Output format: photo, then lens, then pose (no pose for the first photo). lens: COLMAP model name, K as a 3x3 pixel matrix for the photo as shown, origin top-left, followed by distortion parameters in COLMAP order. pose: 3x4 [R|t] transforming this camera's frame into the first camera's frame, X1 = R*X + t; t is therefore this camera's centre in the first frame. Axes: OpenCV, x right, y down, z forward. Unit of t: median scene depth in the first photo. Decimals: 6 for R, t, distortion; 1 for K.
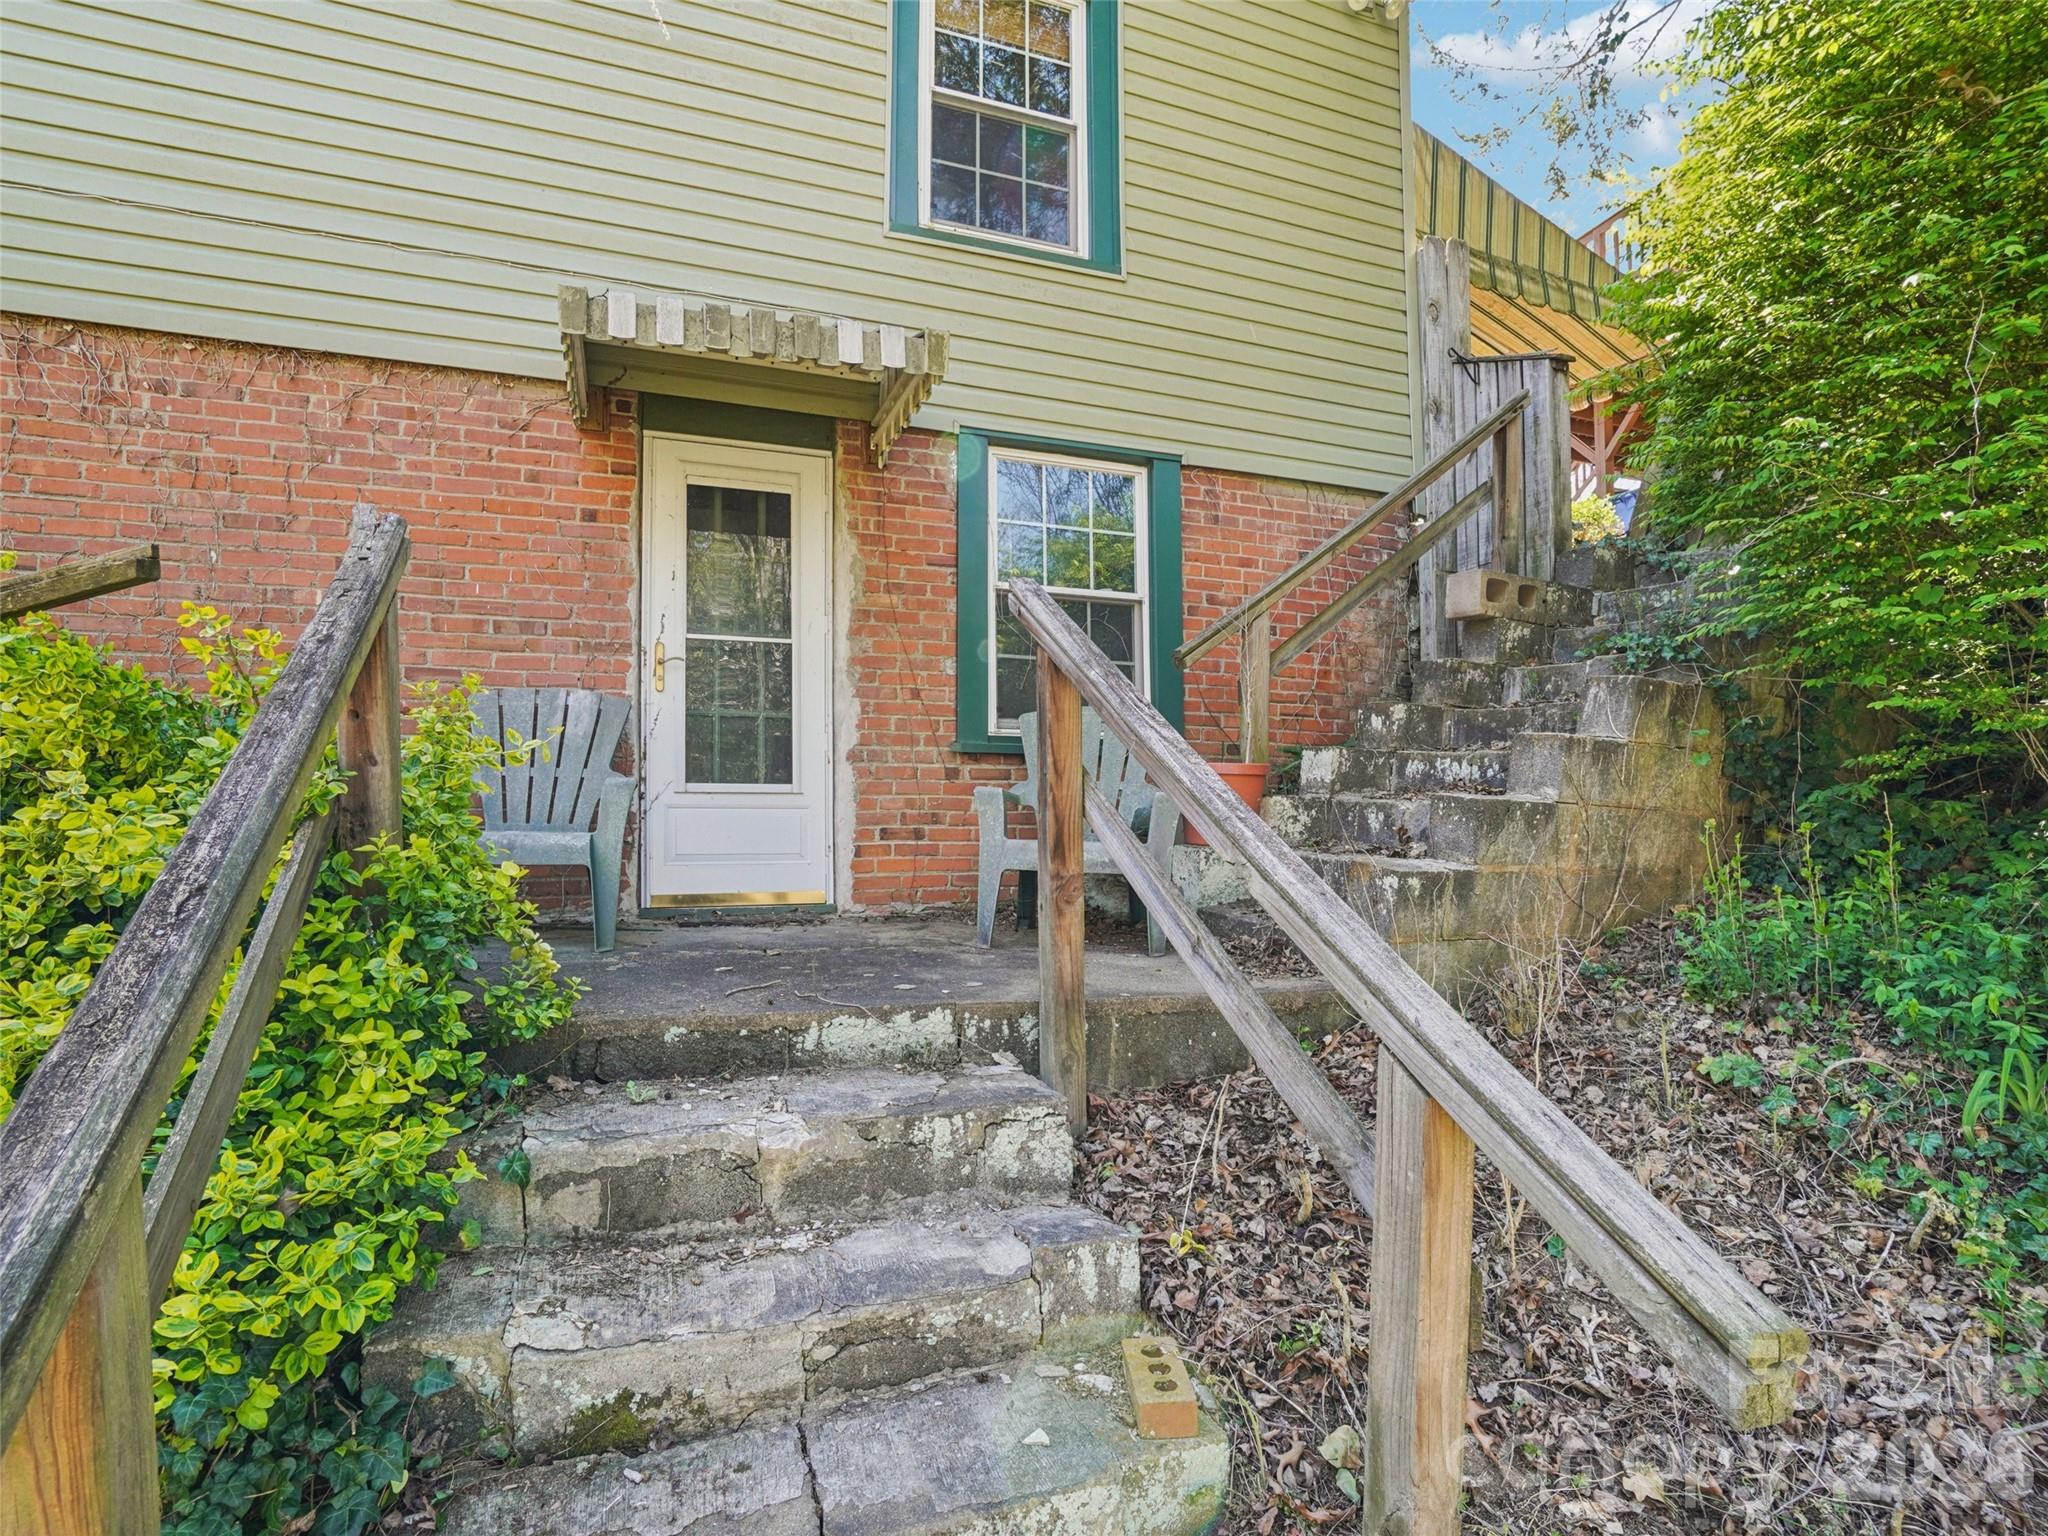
lens RADIAL K [[1036.2, 0, 1049.7], [0, 1036.2, 807.3], [0, 0, 1]] dist [-0.041884, 0.001649]
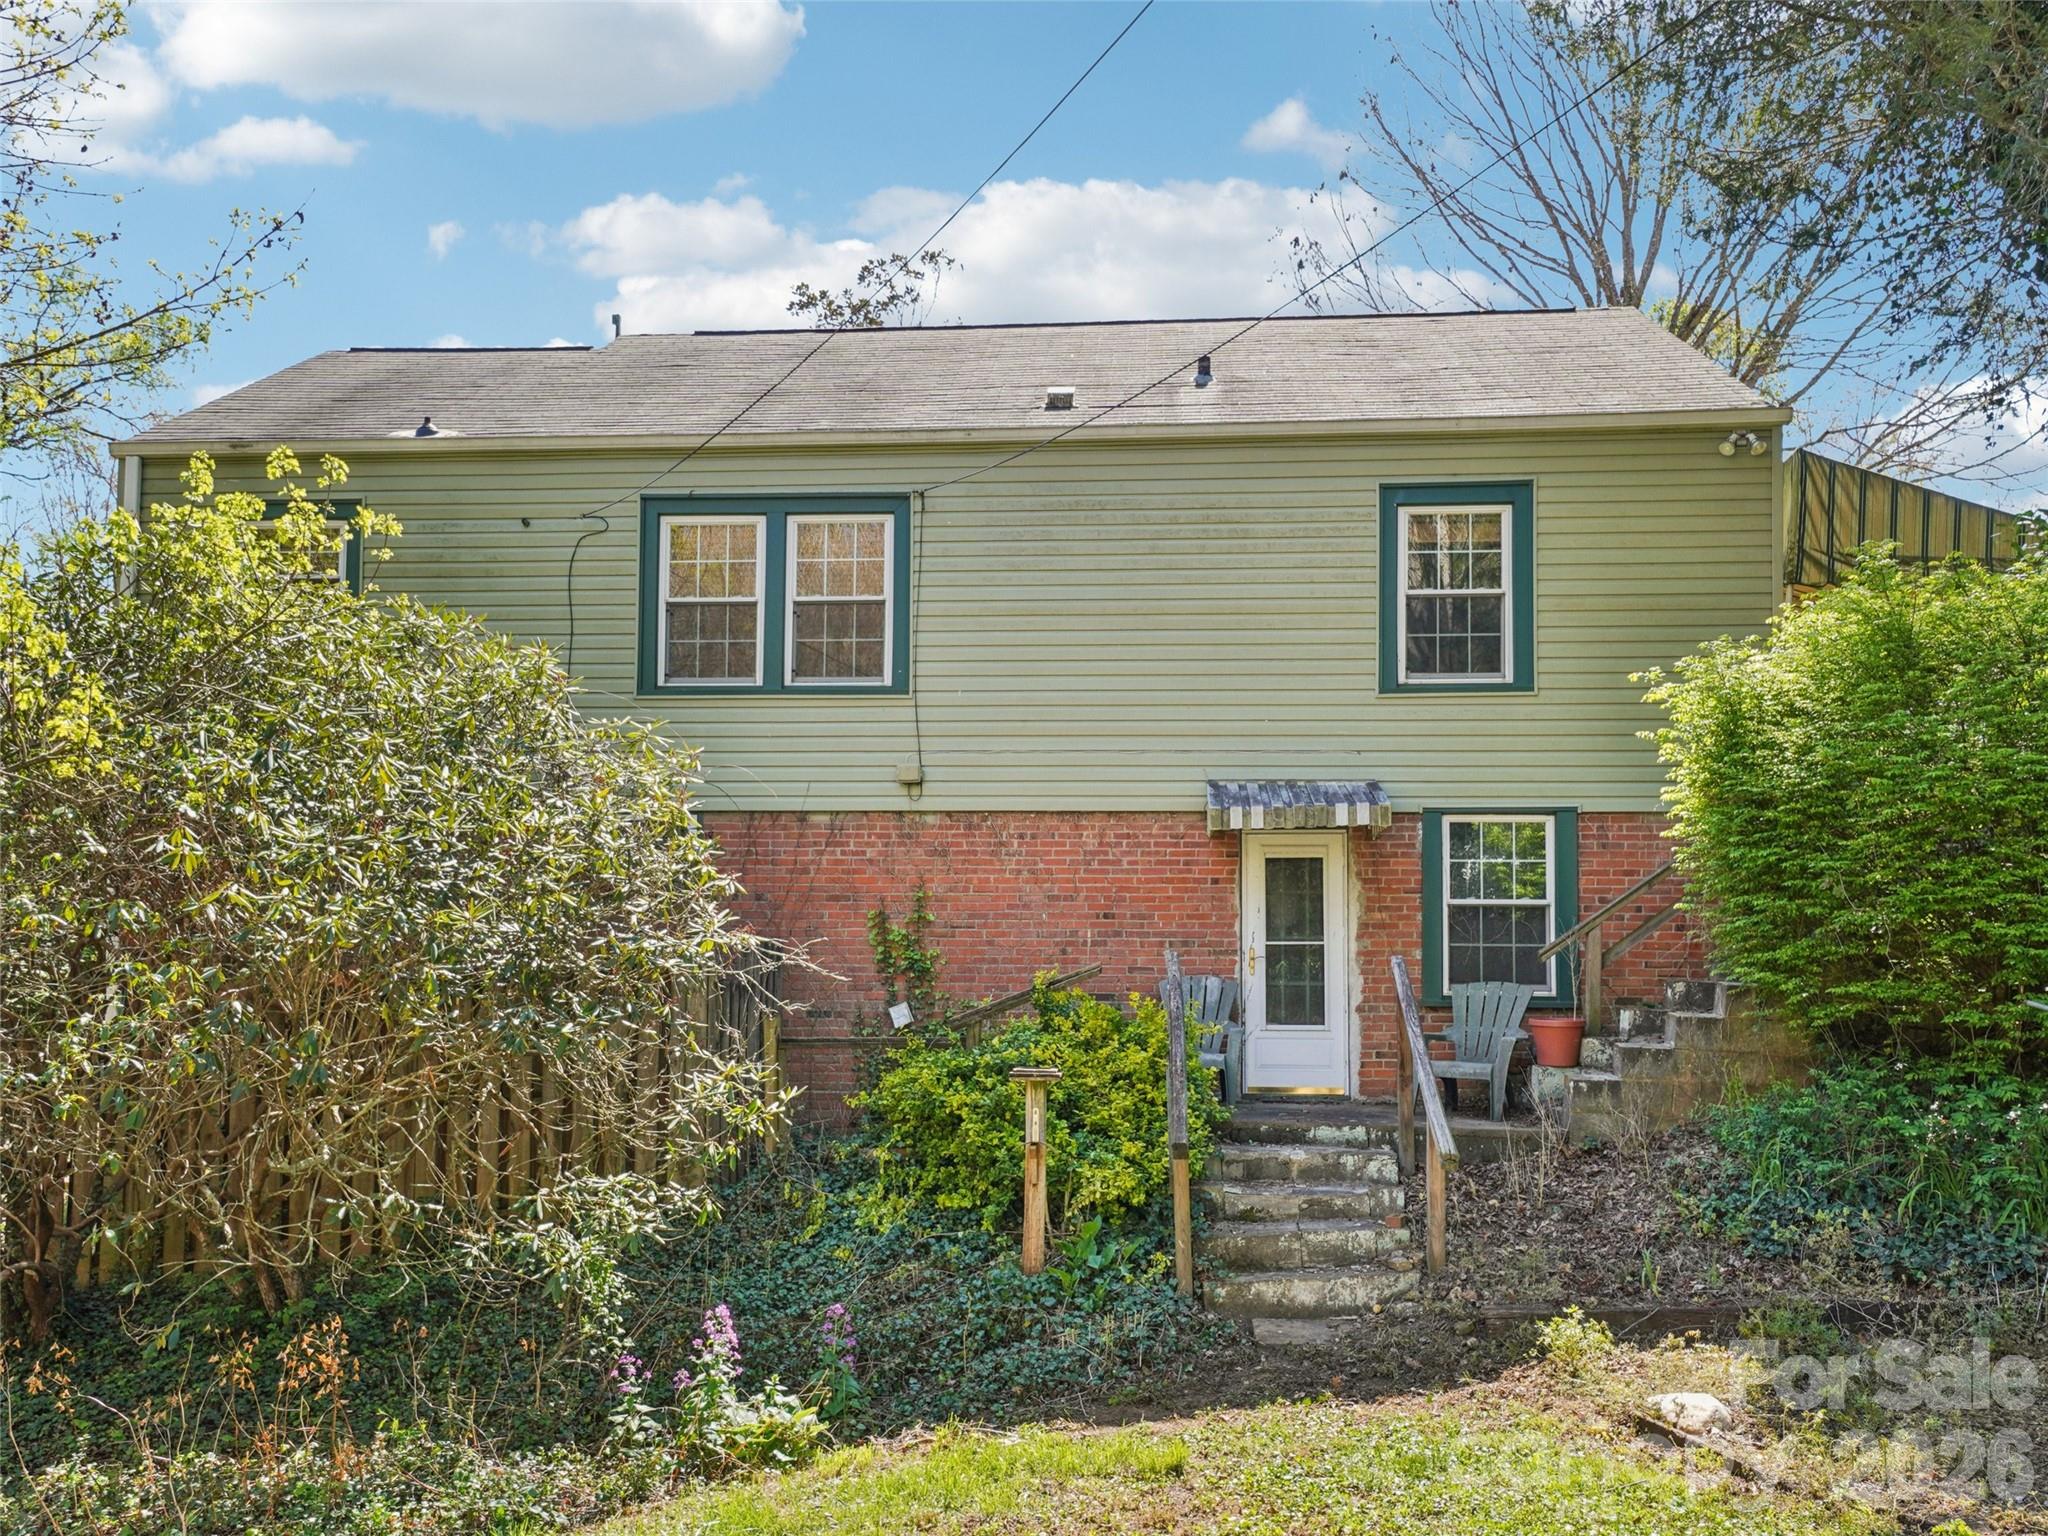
lens RADIAL K [[1749.3, 0, 1034.4], [0, 1749.3, 923.9], [0, 0, 1]] dist [0.022285, 0.005655]
pose [[0.893418, -0.014237, -0.449001, 0.681952], [-0.001498, 0.999398, -0.034669, -0.095757], [0.449224, 0.031646, 0.892859, -1.977461]]
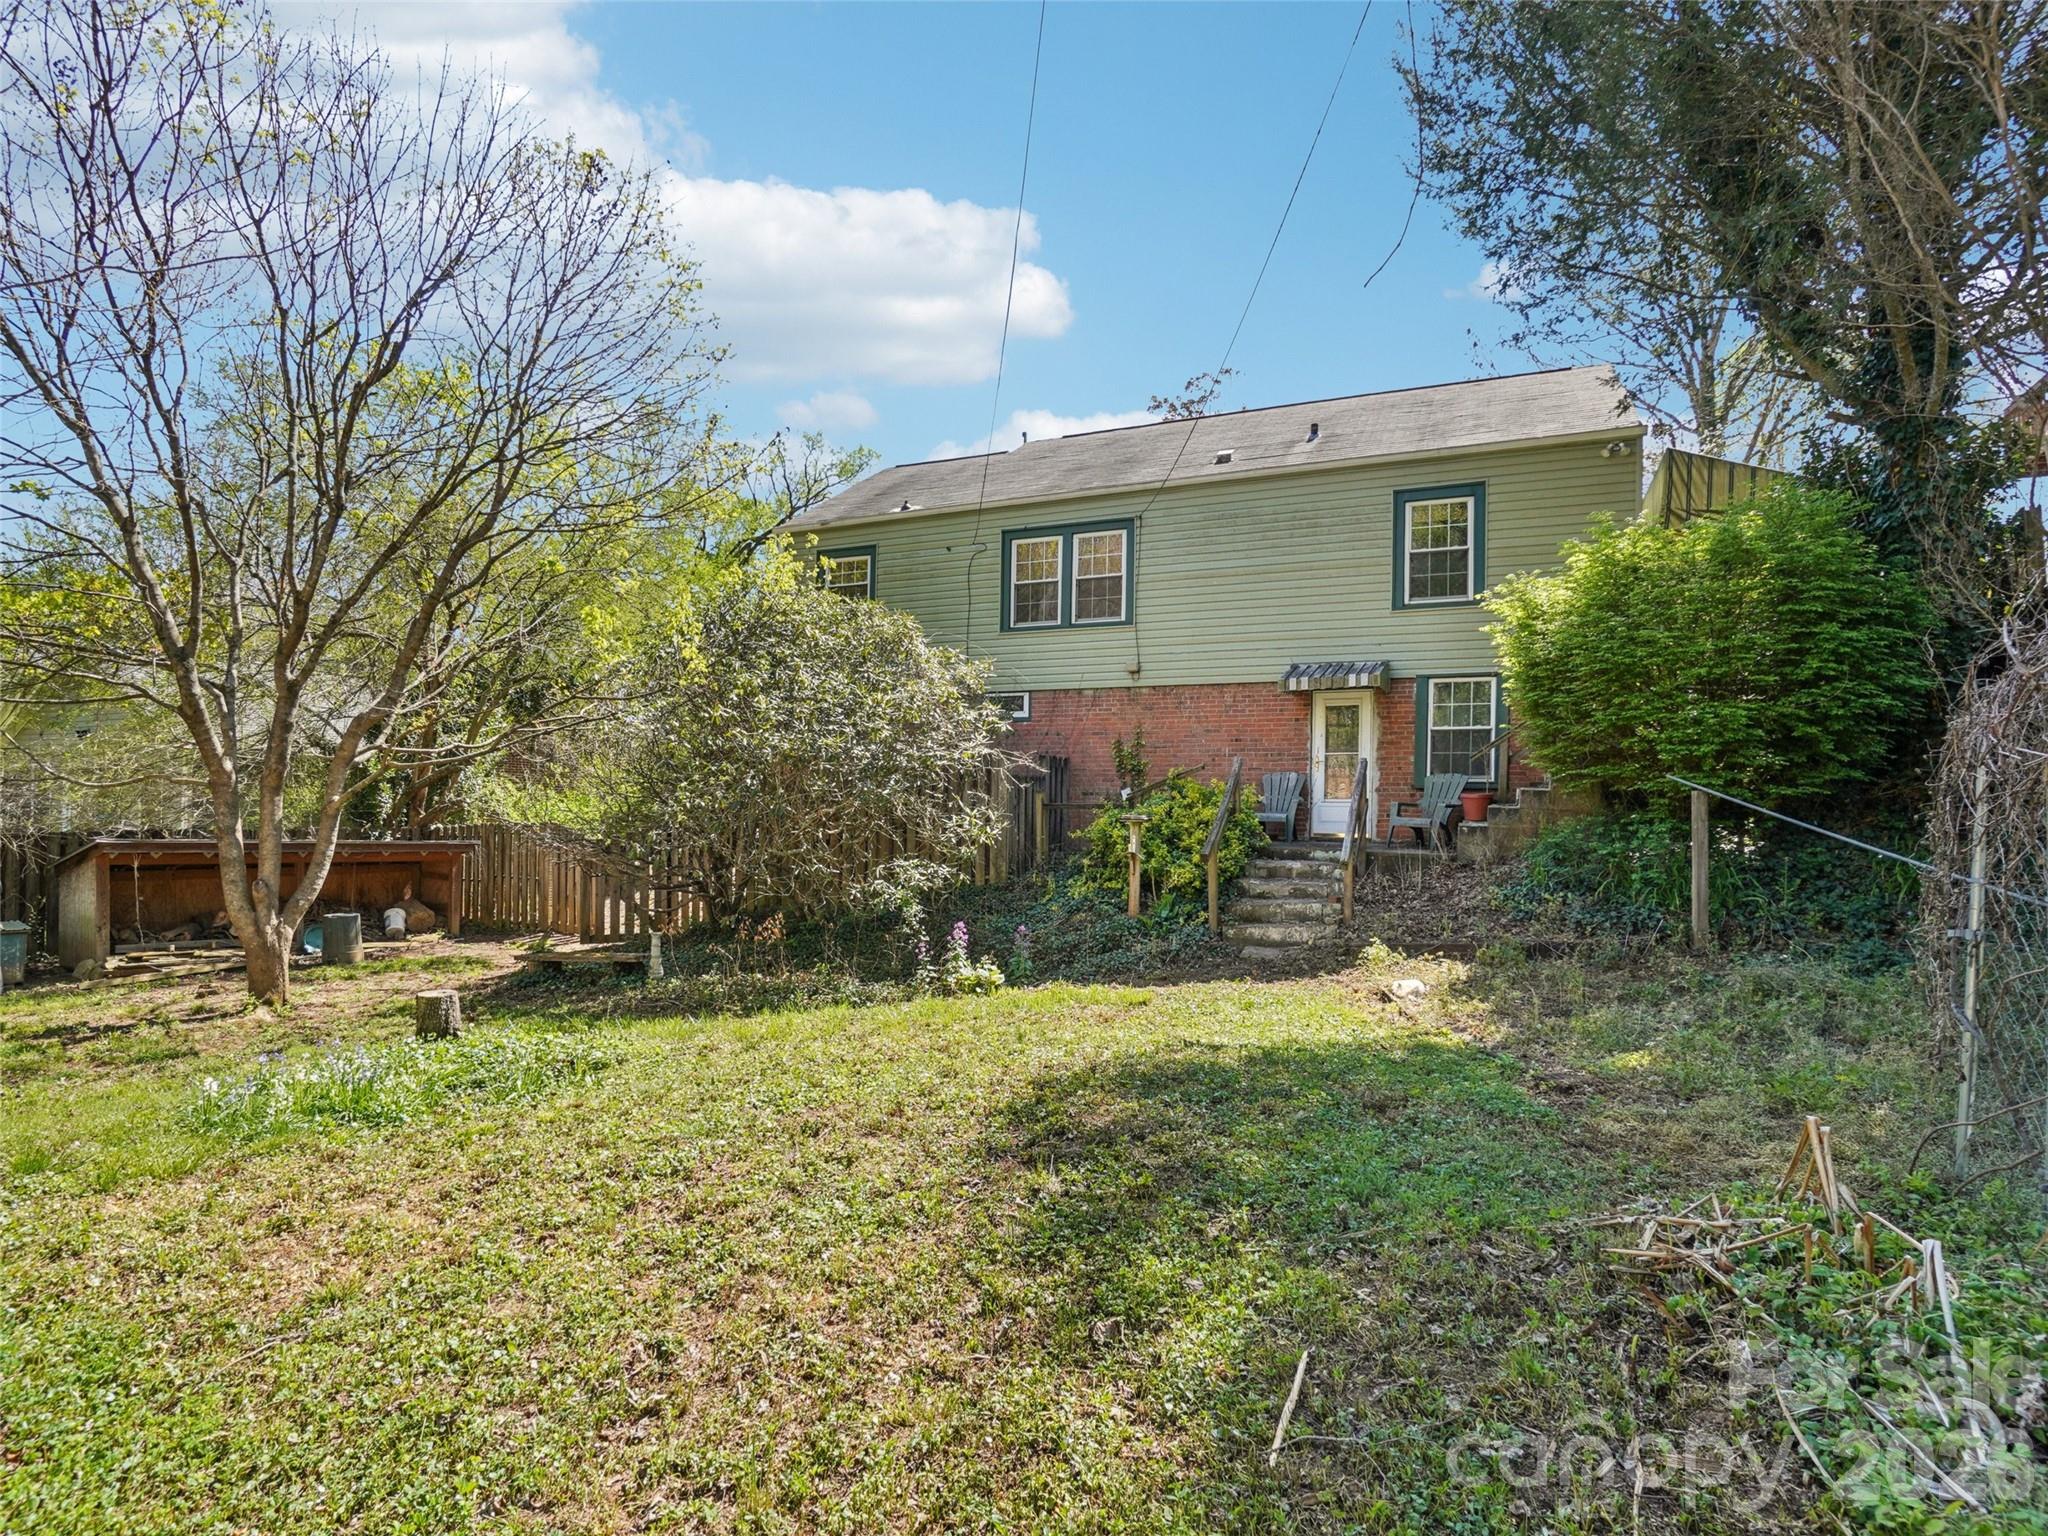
lens RADIAL K [[1036.2, 0, 1049.7], [0, 1036.2, 807.3], [0, 0, 1]] dist [-0.041884, 0.001649]
pose [[0.703545, 0.008225, -0.710603, 1.386921], [0.000381, 0.999929, 0.011950, -0.038390], [0.710650, -0.008678, 0.703492, -1.957008]]
